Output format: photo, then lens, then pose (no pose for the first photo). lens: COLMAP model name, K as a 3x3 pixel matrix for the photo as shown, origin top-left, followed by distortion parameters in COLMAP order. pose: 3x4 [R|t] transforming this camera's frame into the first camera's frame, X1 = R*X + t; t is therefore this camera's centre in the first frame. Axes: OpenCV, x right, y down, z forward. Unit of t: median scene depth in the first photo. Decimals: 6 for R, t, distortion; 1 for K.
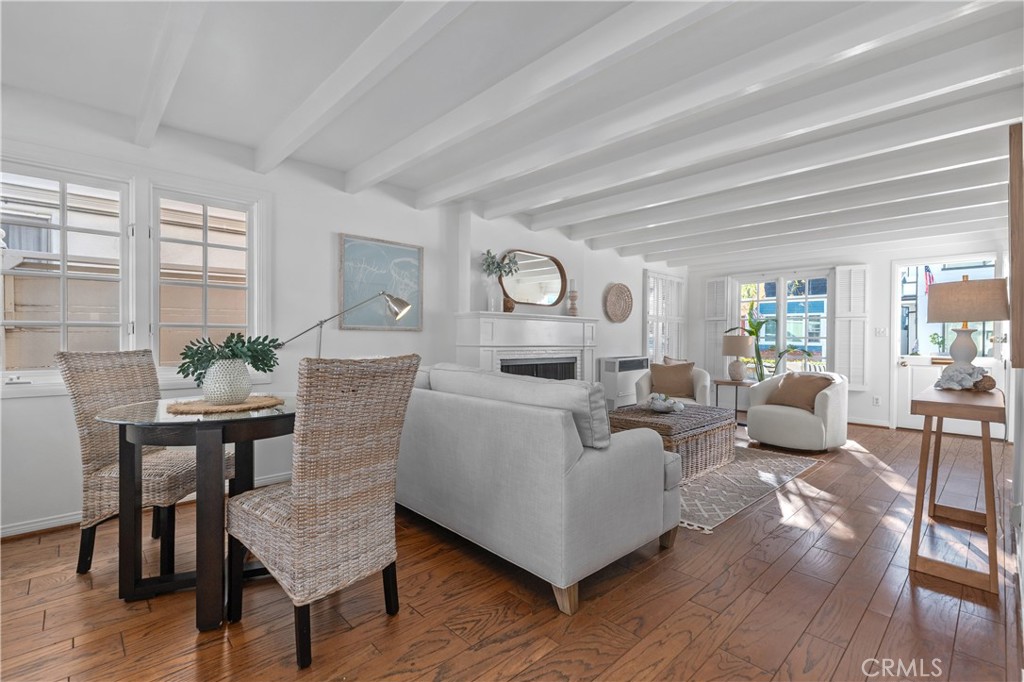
lens RADIAL K [[464.5, 0, 506.9], [0, 464.5, 340.8], [0, 0, 1]] dist [0.003549, 0.000736]
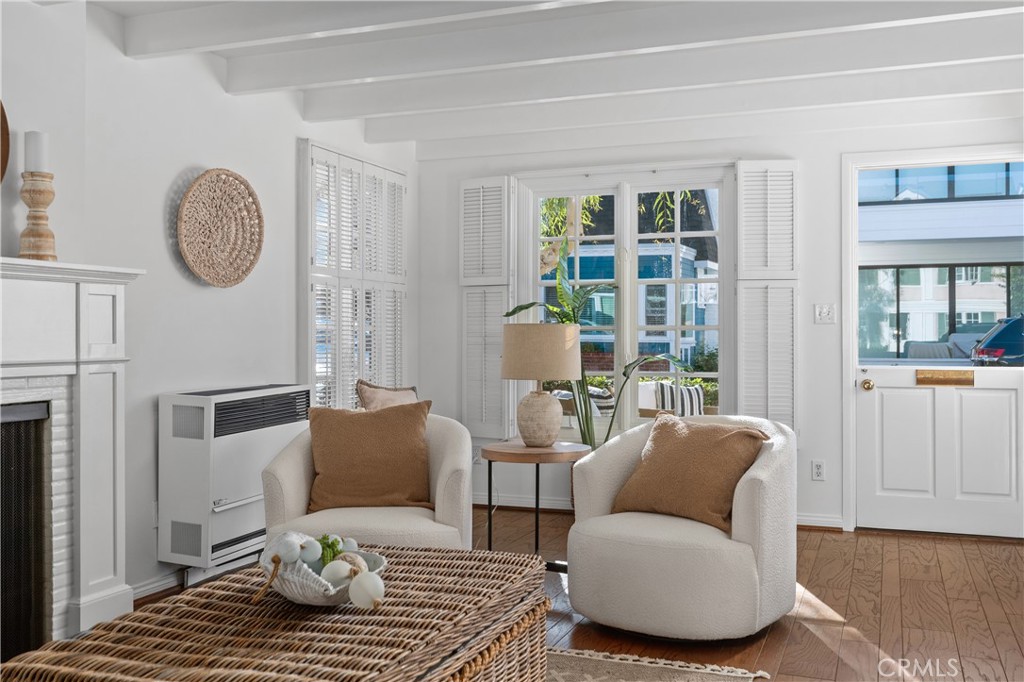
lens RADIAL K [[984.2, 0, 508.1], [0, 984.2, 328.2], [0, 0, 1]] dist [0.008651, 0.000000]
pose [[0.900423, -0.007531, 0.434950, 0.159030], [0.010455, 0.999936, -0.004329, -0.005171], [-0.434890, 0.008446, 0.900444, 0.363284]]
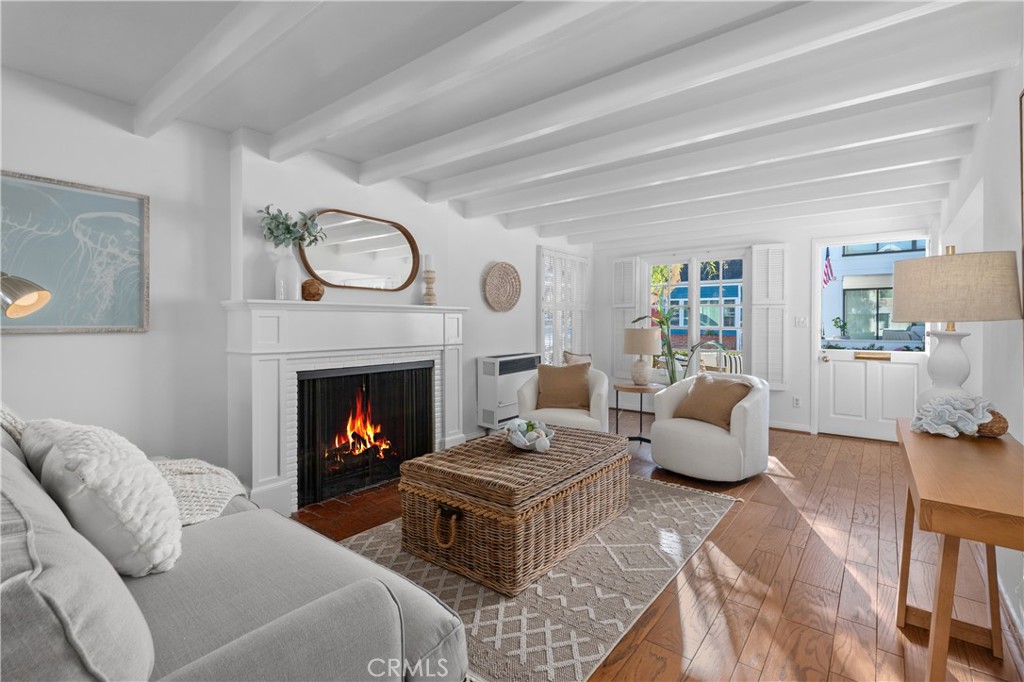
lens RADIAL K [[464.5, 0, 511.2], [0, 464.5, 325.2], [0, 0, 1]] dist [0.003549, 0.000736]
pose [[0.989546, -0.008277, 0.143979, 0.187624], [0.007832, 0.999963, 0.003657, -0.025130], [-0.144004, -0.002491, 0.989574, 0.283829]]
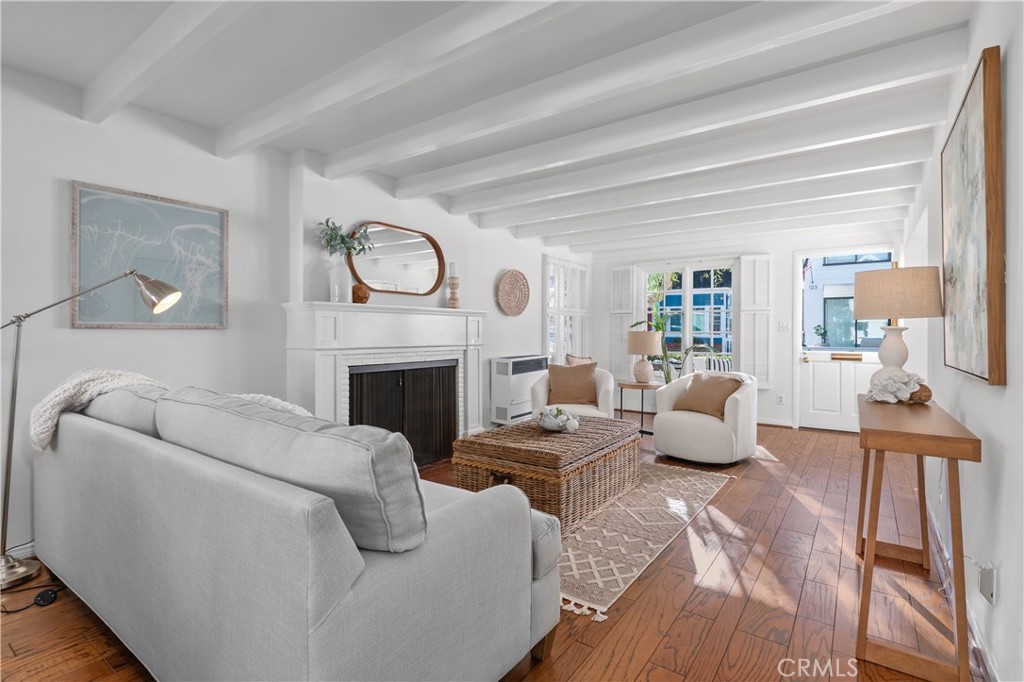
lens RADIAL K [[486.1, 0, 511.6], [0, 486.1, 333.3], [0, 0, 1]] dist [-0.000766, -0.000120]
pose [[0.981728, -0.006206, 0.190187, 0.092031], [0.006061, 0.999981, 0.001341, -0.011634], [-0.190192, -0.000163, 0.981747, 0.172584]]
